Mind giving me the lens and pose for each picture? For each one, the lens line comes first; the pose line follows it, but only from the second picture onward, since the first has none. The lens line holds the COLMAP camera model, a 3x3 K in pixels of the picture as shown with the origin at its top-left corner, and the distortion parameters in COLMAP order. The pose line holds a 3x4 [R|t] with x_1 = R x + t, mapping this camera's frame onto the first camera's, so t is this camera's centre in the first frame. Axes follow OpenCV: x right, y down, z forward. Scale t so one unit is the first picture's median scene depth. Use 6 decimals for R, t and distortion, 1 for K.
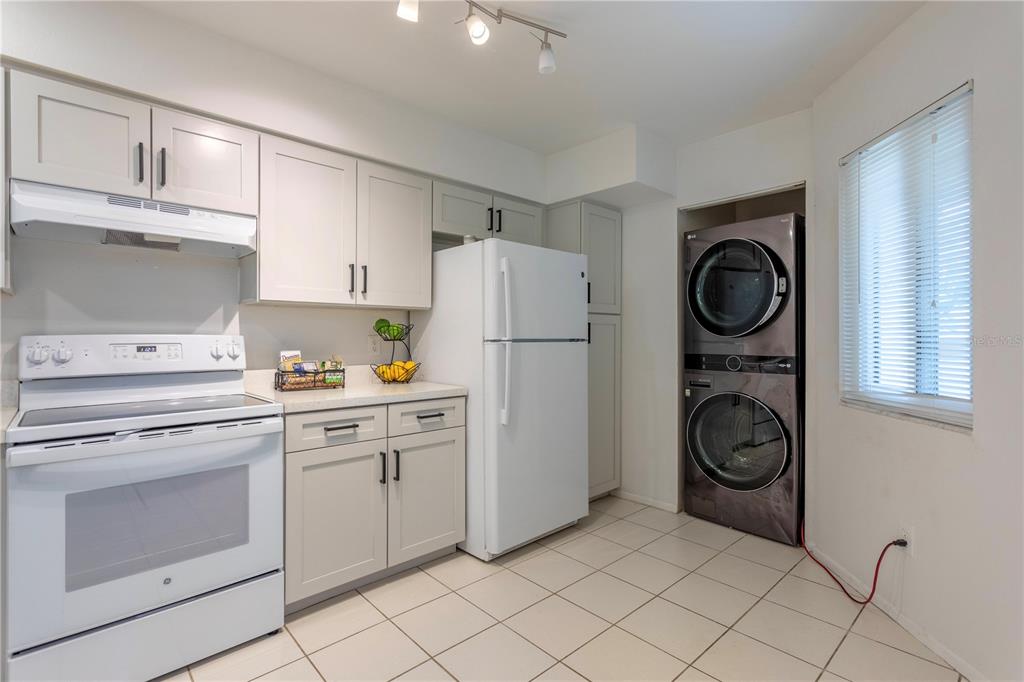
lens RADIAL K [[499.0, 0, 535.0], [0, 499.0, 335.1], [0, 0, 1]] dist [0.003543, 0.001071]
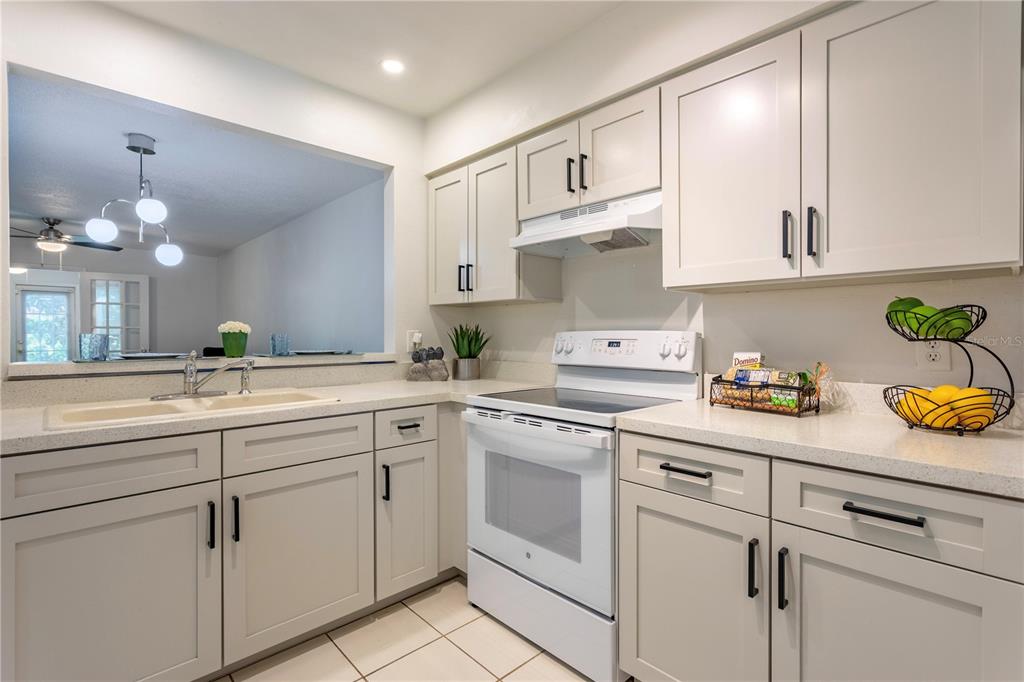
lens RADIAL K [[491.7, 0, 514.7], [0, 491.7, 335.4], [0, 0, 1]] dist [0.000088, 0.000443]
pose [[-0.041774, 0.005920, -0.999110, 0.258411], [0.003381, 0.999978, 0.005784, 0.002128], [0.999121, -0.003137, -0.041793, 0.771311]]
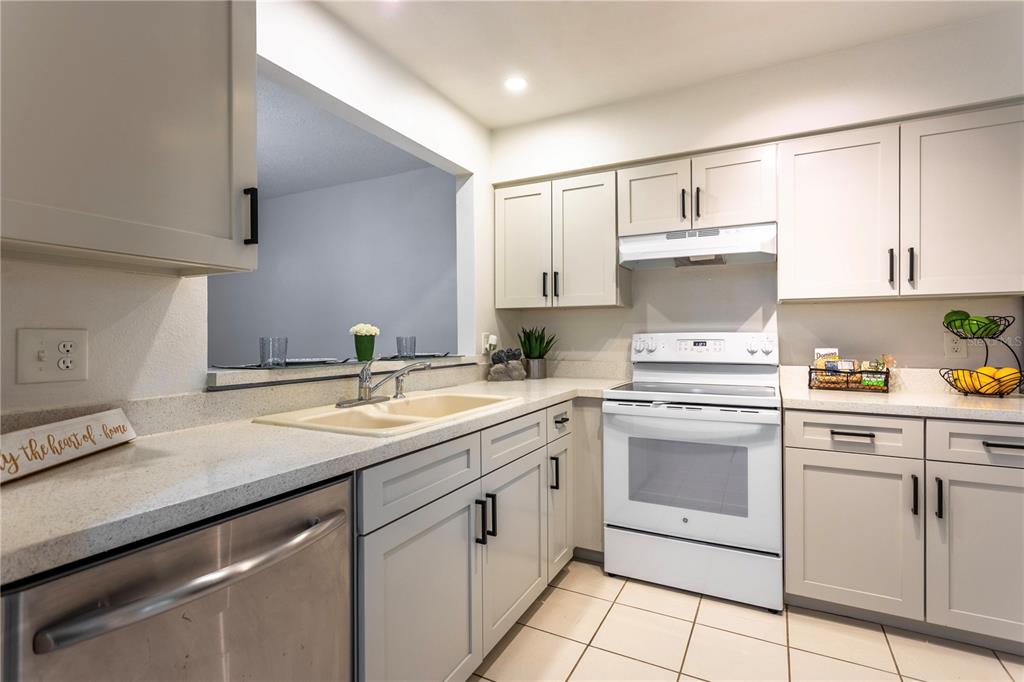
lens RADIAL K [[493.9, 0, 496.0], [0, 493.9, 336.1], [0, 0, 1]] dist [0.000891, 0.000942]
pose [[0.286159, 0.002058, -0.958180, 0.277119], [0.006454, 0.999971, 0.004075, -0.000590], [0.958161, -0.007350, 0.286137, 0.118463]]
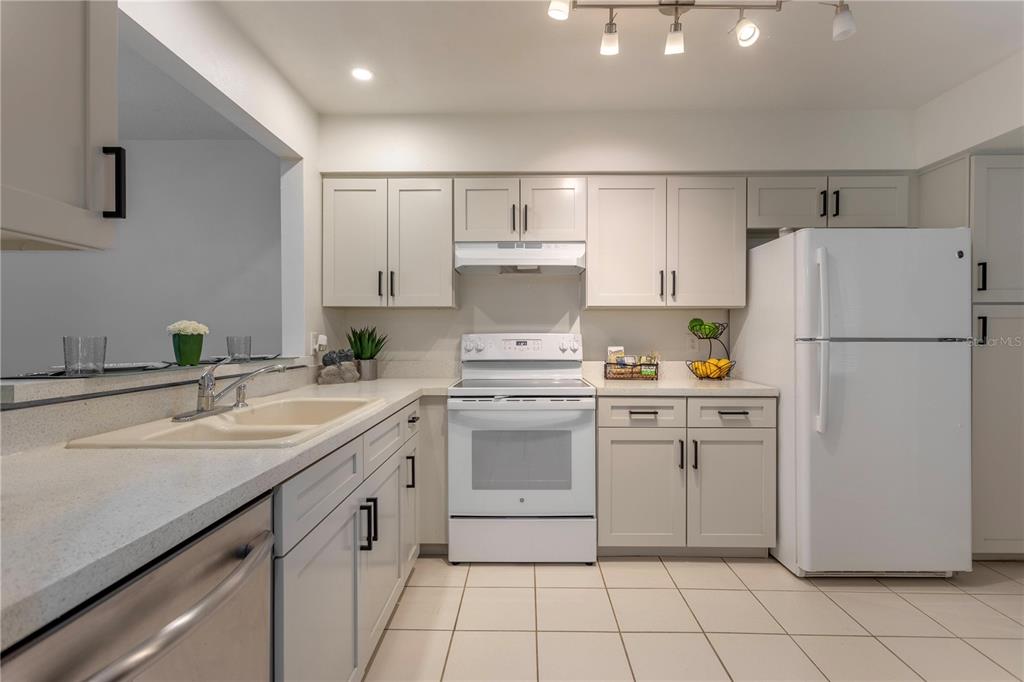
lens RADIAL K [[503.9, 0, 503.2], [0, 503.9, 336.1], [0, 0, 1]] dist [-0.000983, 0.000088]
pose [[0.693782, 0.002571, -0.720180, 0.225499], [0.001375, 0.999987, 0.004894, -0.000383], [0.720184, -0.004386, 0.693770, -0.052799]]
